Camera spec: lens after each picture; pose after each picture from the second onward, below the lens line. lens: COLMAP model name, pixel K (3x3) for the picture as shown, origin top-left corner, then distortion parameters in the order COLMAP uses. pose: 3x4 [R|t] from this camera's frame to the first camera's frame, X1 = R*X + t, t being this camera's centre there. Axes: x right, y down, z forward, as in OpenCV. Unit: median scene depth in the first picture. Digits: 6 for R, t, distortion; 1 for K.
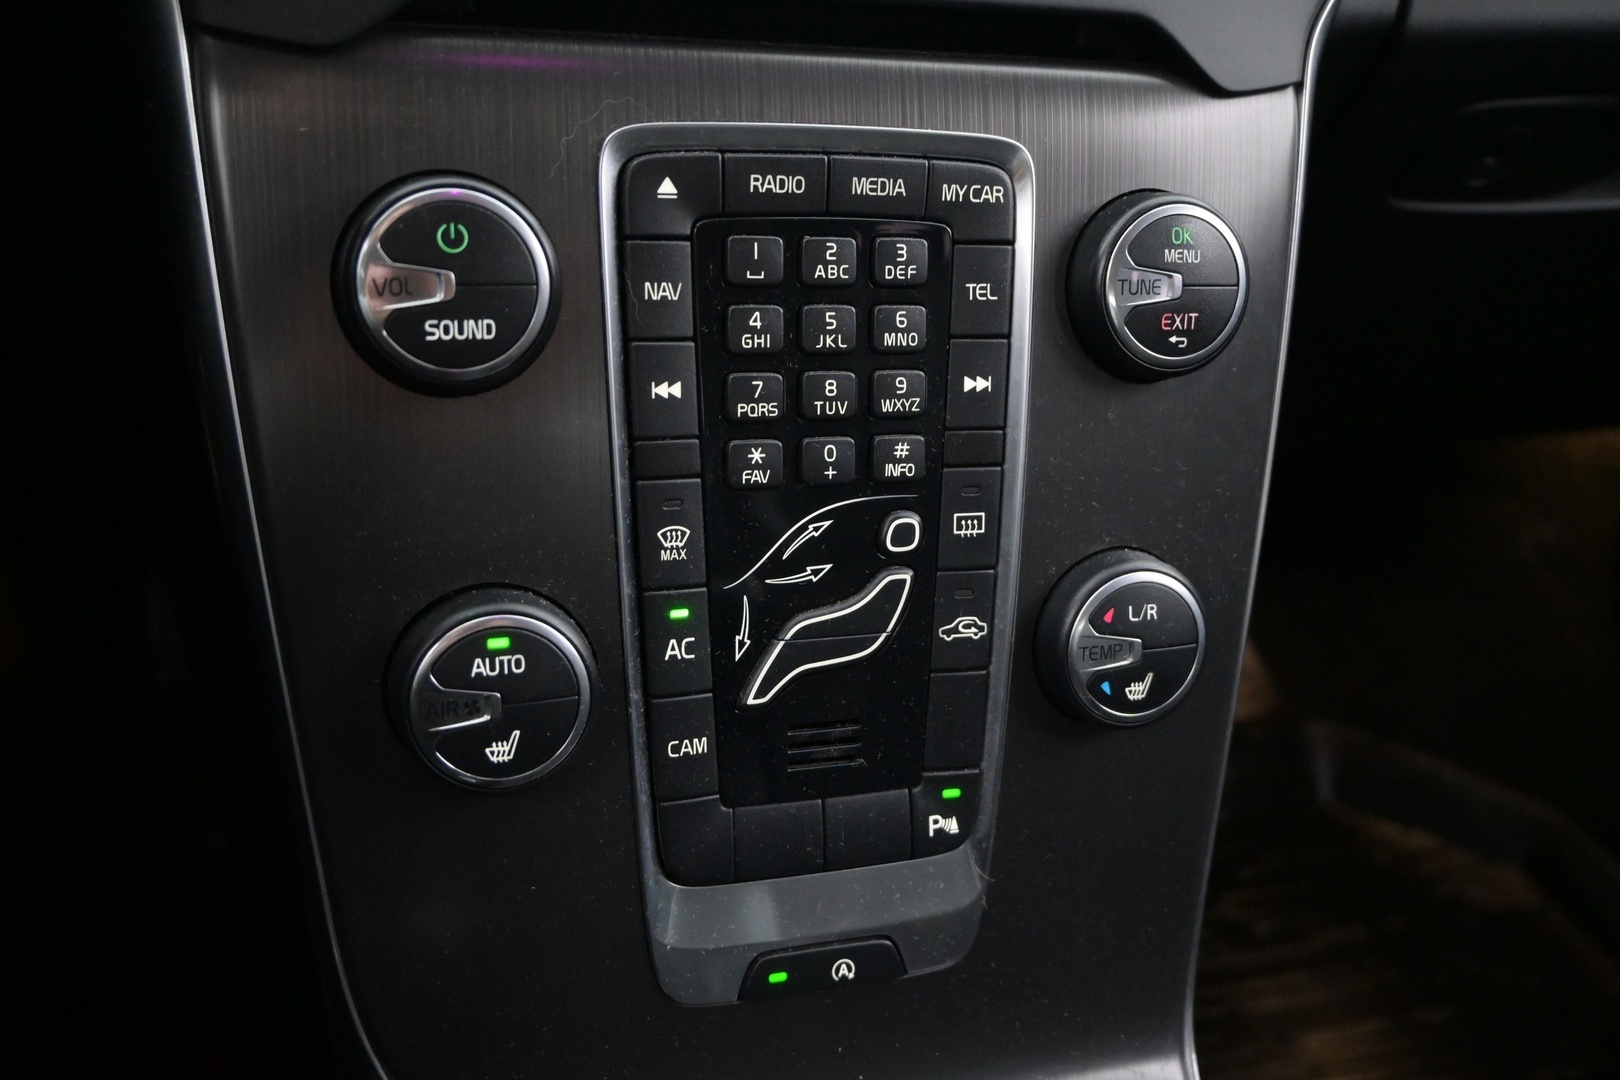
lens RADIAL K [[1440.0, 0, 808.5], [0, 1440.0, 531.4], [0, 0, 1]] dist [0.000143, -0.002144]
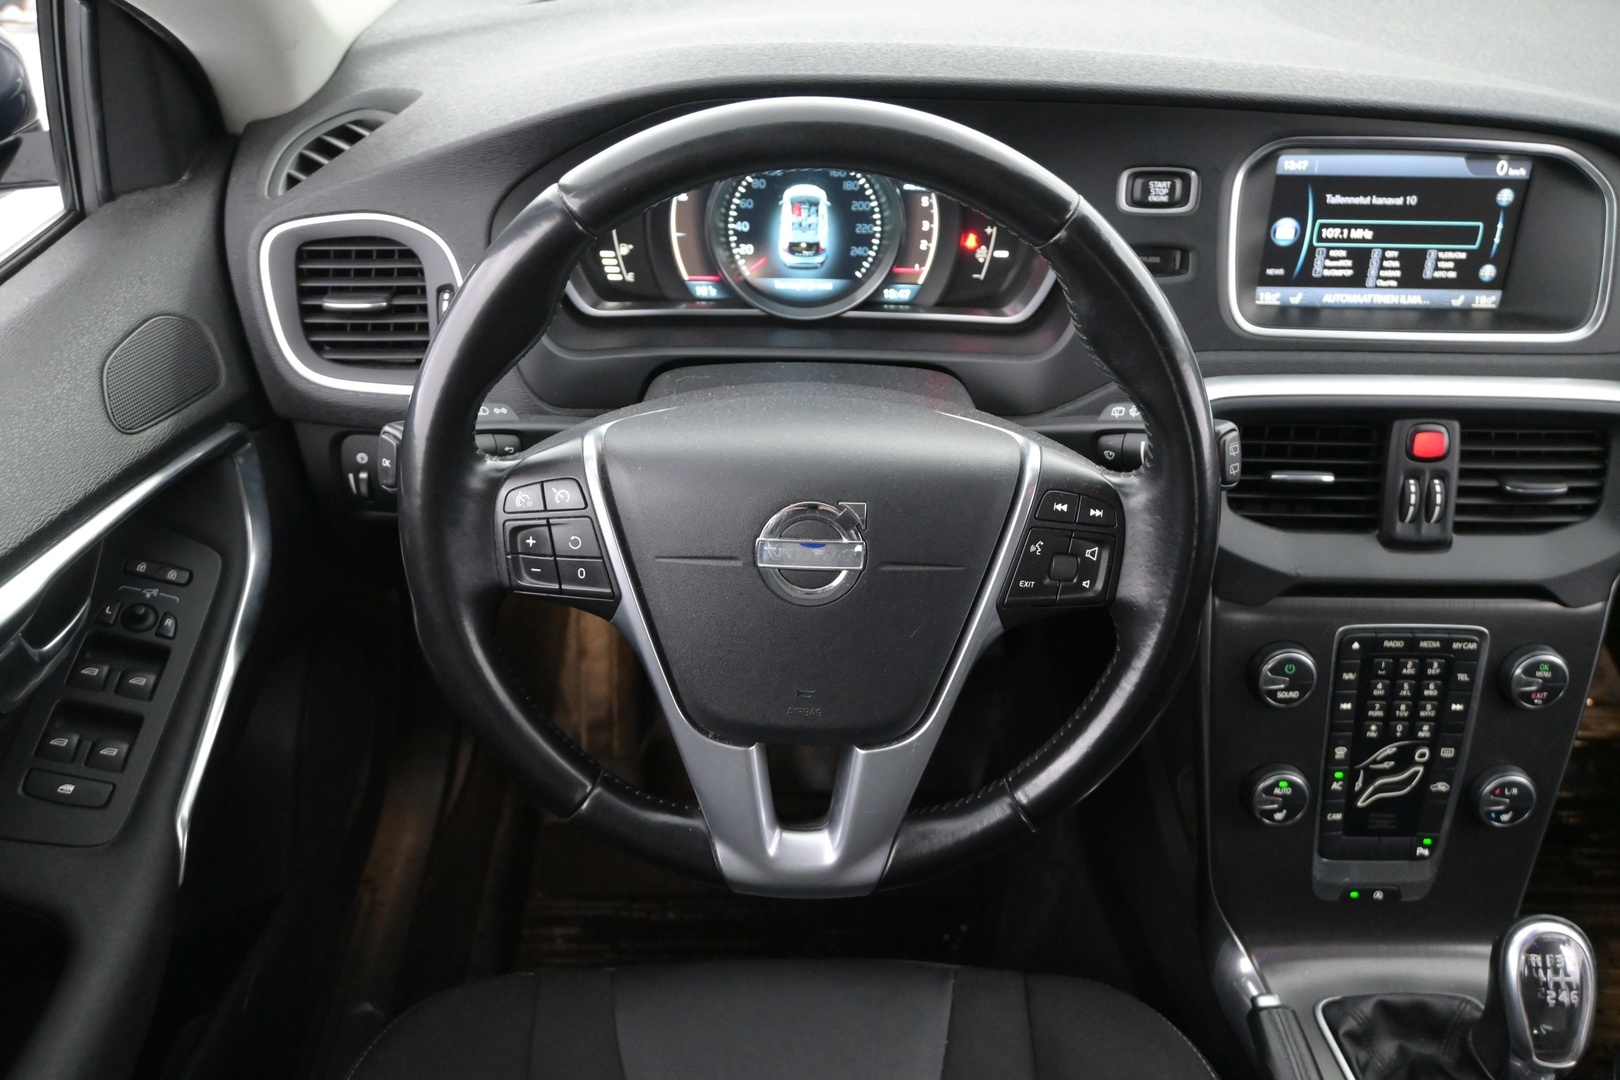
lens RADIAL K [[1416.3, 0, 809.7], [0, 1416.3, 531.6], [0, 0, 1]] dist [0.001415, 0.004541]
pose [[0.957286, 0.103328, -0.270051, -0.390444], [-0.065278, 0.987086, 0.146284, -0.781507], [0.281679, -0.122408, 0.951669, -1.993718]]
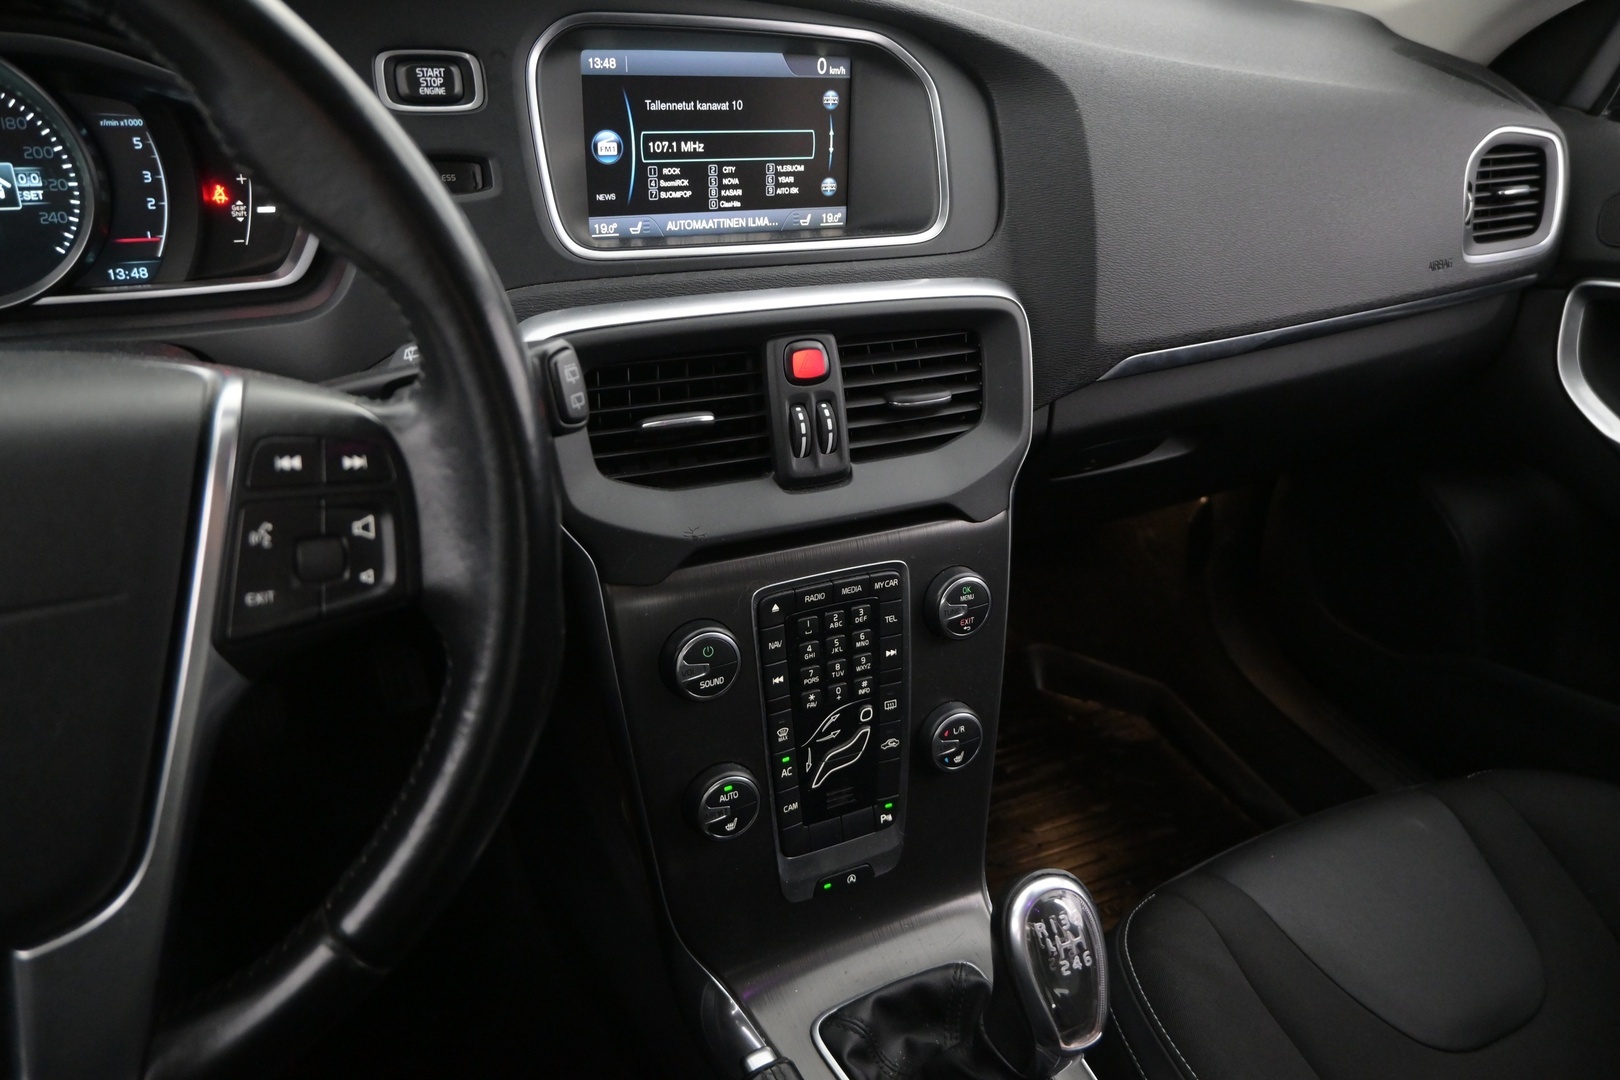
lens RADIAL K [[1114.6, 0, 808.1], [0, 1114.6, 533.3], [0, 0, 1]] dist [0.001834, -0.003585]
pose [[0.987456, -0.085664, 0.132635, -0.275285], [0.071335, 0.991451, 0.109257, -0.548308], [-0.140861, -0.098425, 0.985125, -0.909116]]
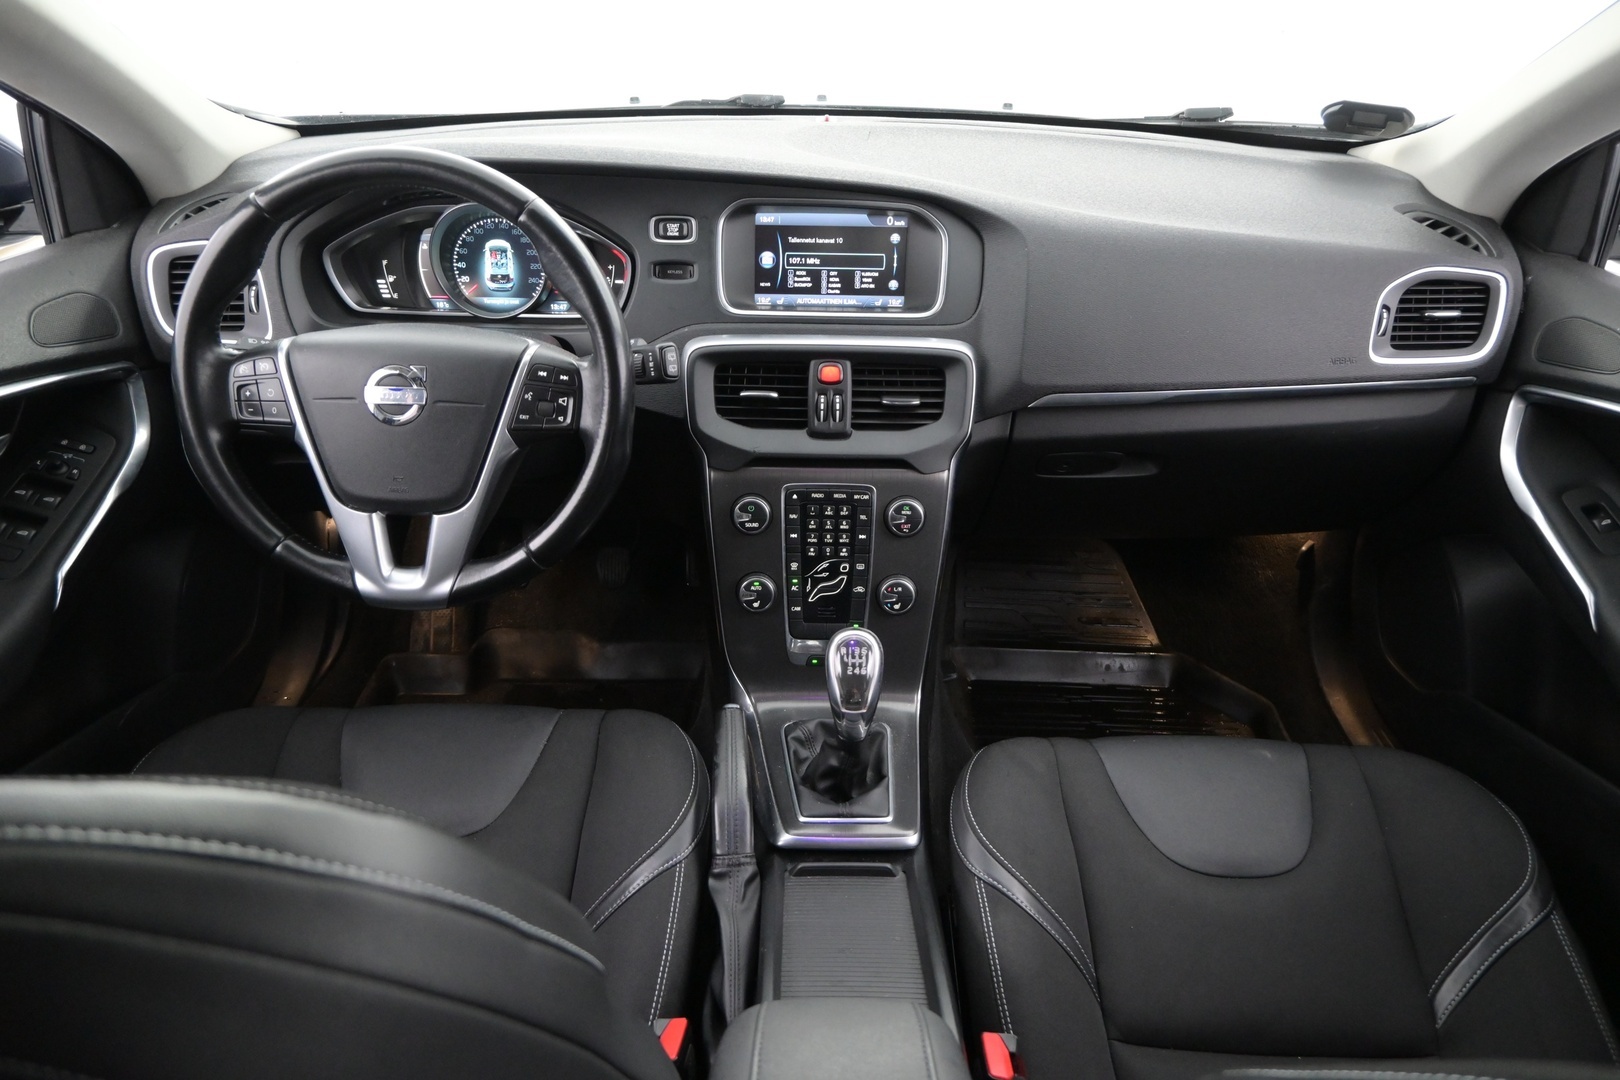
lens RADIAL K [[1126.2, 0, 811.4], [0, 1126.2, 525.5], [0, 0, 1]] dist [0.008781, -0.000130]
pose [[0.951416, 0.072498, -0.299251, 1.064429], [-0.065463, 0.997293, 0.033480, -0.254568], [0.300868, -0.012263, 0.953587, -2.548812]]
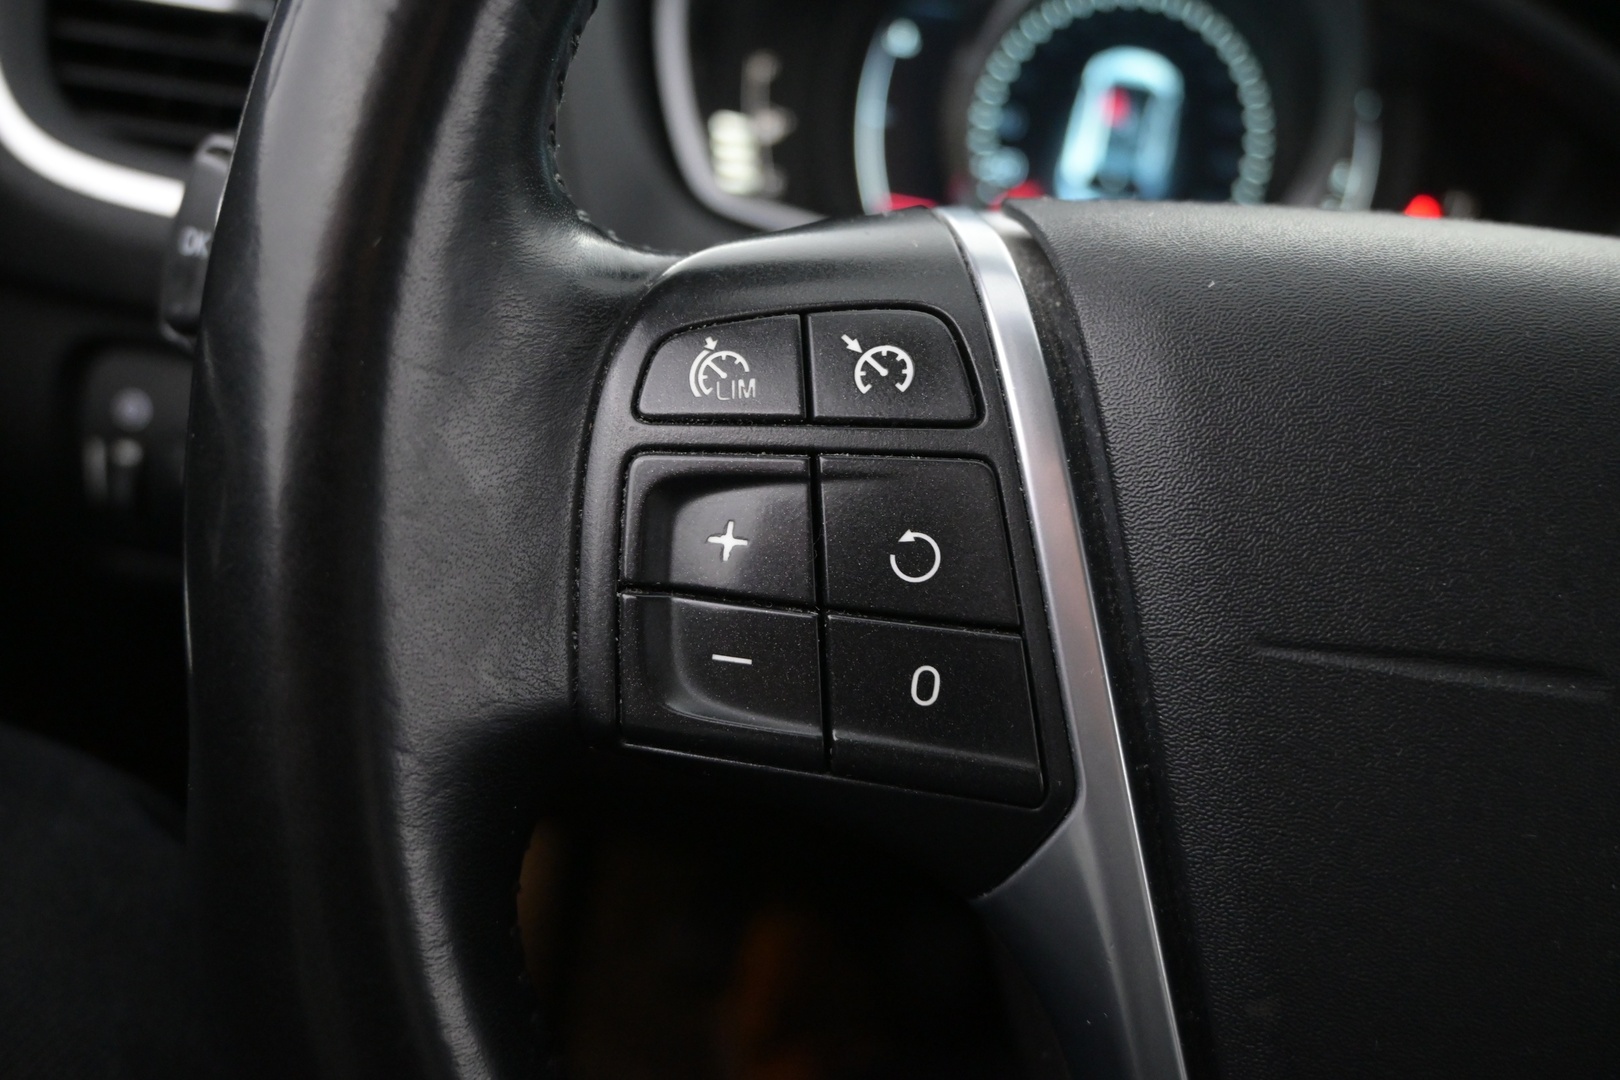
lens RADIAL K [[1416.3, 0, 809.7], [0, 1416.3, 531.6], [0, 0, 1]] dist [0.001415, 0.004541]
pose [[0.968698, 0.154885, -0.193998, -1.268601], [-0.170660, 0.983027, -0.067332, -0.384645], [0.180276, 0.098332, 0.978689, -0.540714]]
